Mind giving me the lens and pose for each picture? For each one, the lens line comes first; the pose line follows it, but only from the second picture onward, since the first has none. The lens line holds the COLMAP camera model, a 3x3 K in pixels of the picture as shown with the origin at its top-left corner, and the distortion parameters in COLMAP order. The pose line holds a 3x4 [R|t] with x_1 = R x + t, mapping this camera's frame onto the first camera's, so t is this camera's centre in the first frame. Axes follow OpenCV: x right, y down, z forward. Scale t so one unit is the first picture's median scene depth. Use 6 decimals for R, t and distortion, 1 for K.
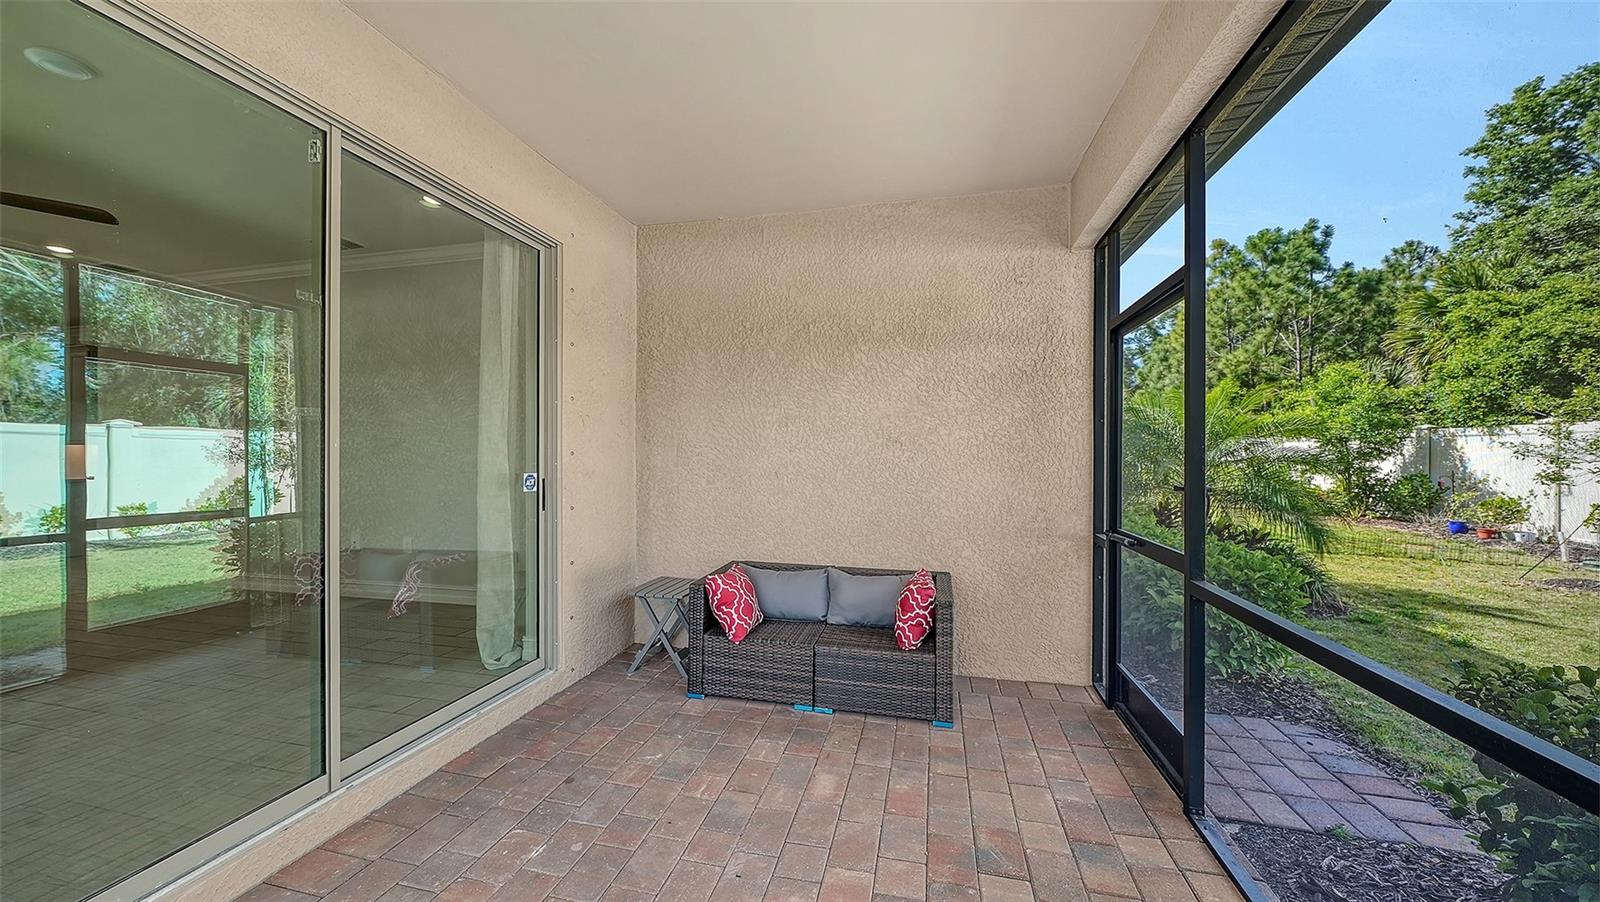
lens RADIAL K [[580.3, 0, 812.4], [0, 580.3, 454.9], [0, 0, 1]] dist [-0.001530, -0.000244]
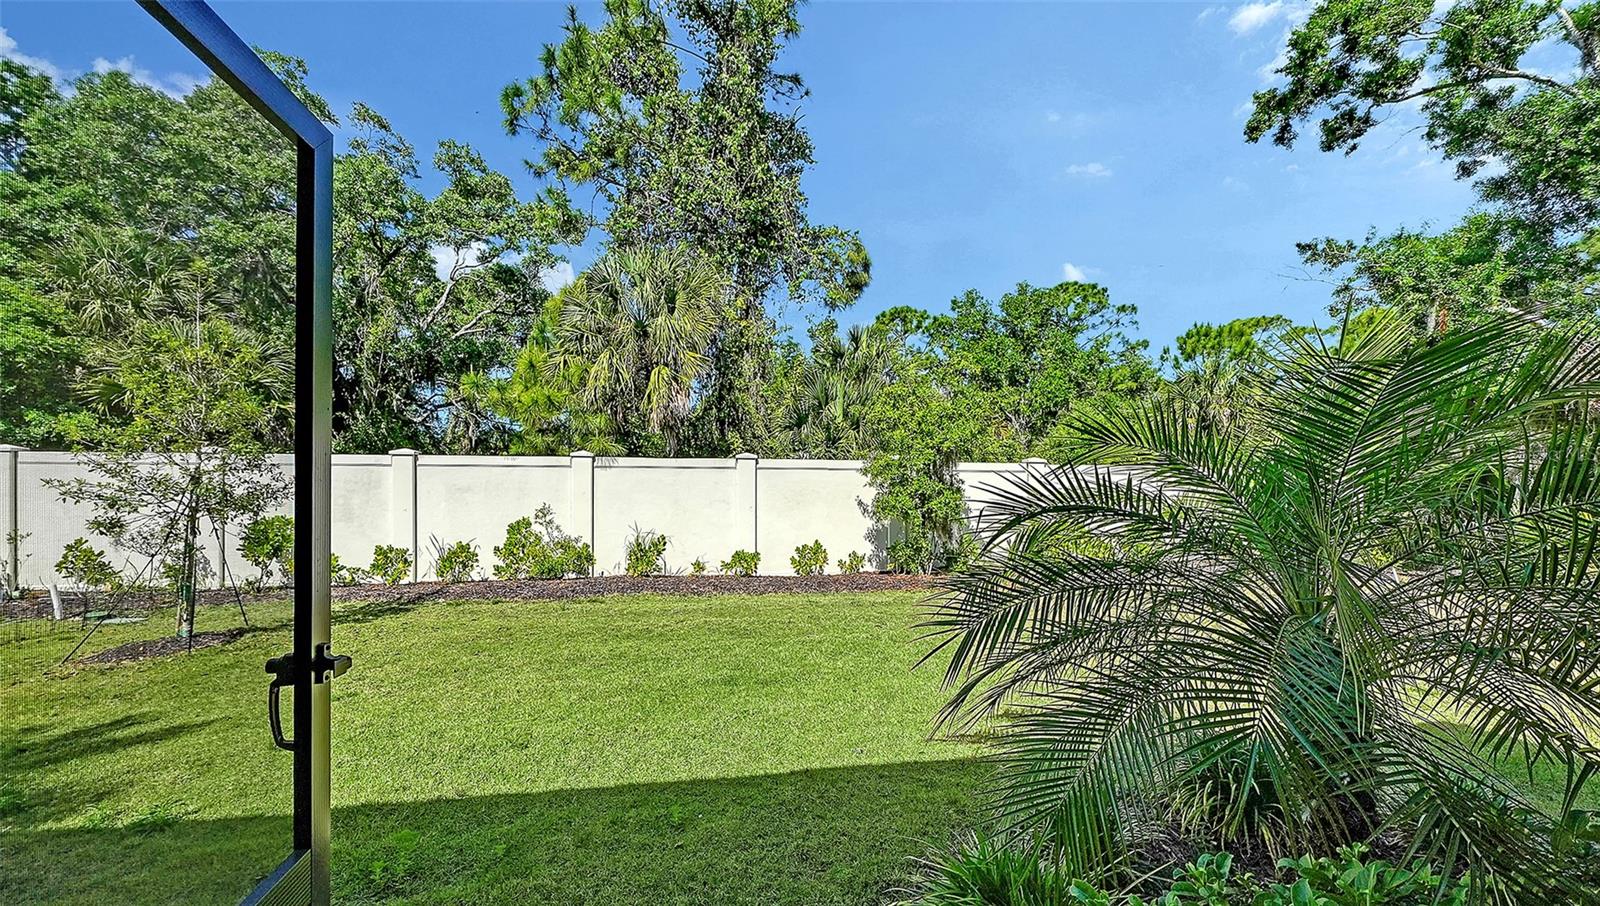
lens RADIAL K [[577.7, 0, 797.8], [0, 577.7, 480.2], [0, 0, 1]] dist [0.013102, -0.005455]
pose [[-0.351445, 0.000951, 0.936208, 0.307994], [-0.012327, 0.999908, -0.005644, -0.047132], [-0.936127, -0.013524, -0.351401, 0.625762]]
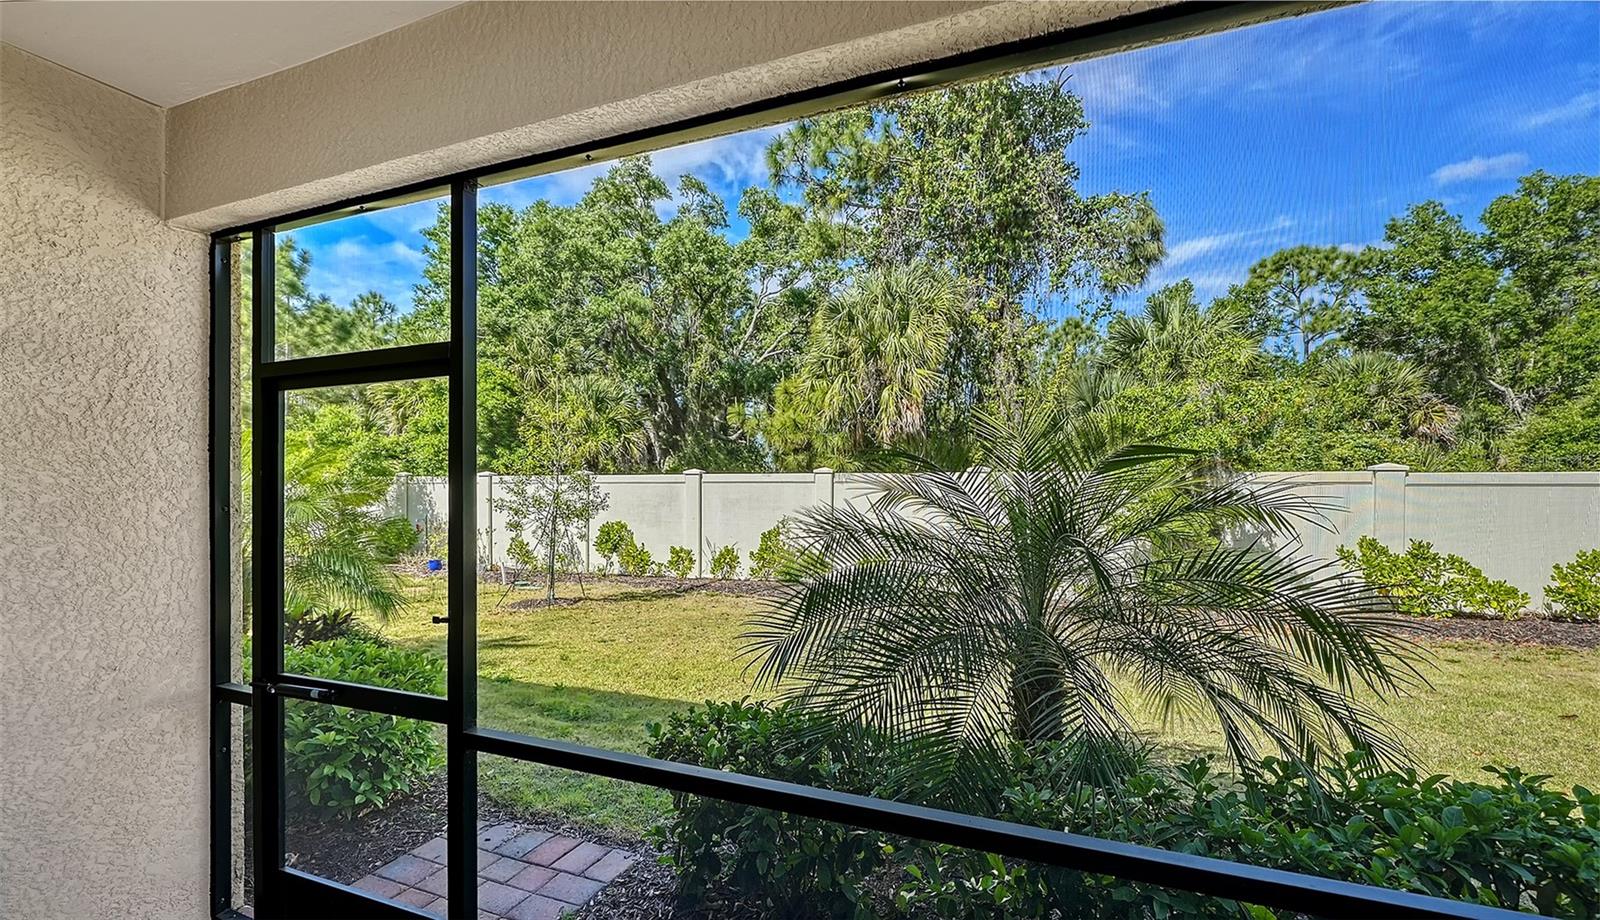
lens RADIAL K [[647.9, 0, 796.9], [0, 647.9, 498.6], [0, 0, 1]] dist [-0.003624, -0.000603]
pose [[0.152768, -0.013753, 0.988166, -0.106853], [-0.007716, 0.999856, 0.015109, -0.078322], [-0.988232, -0.009932, 0.152640, 0.237619]]
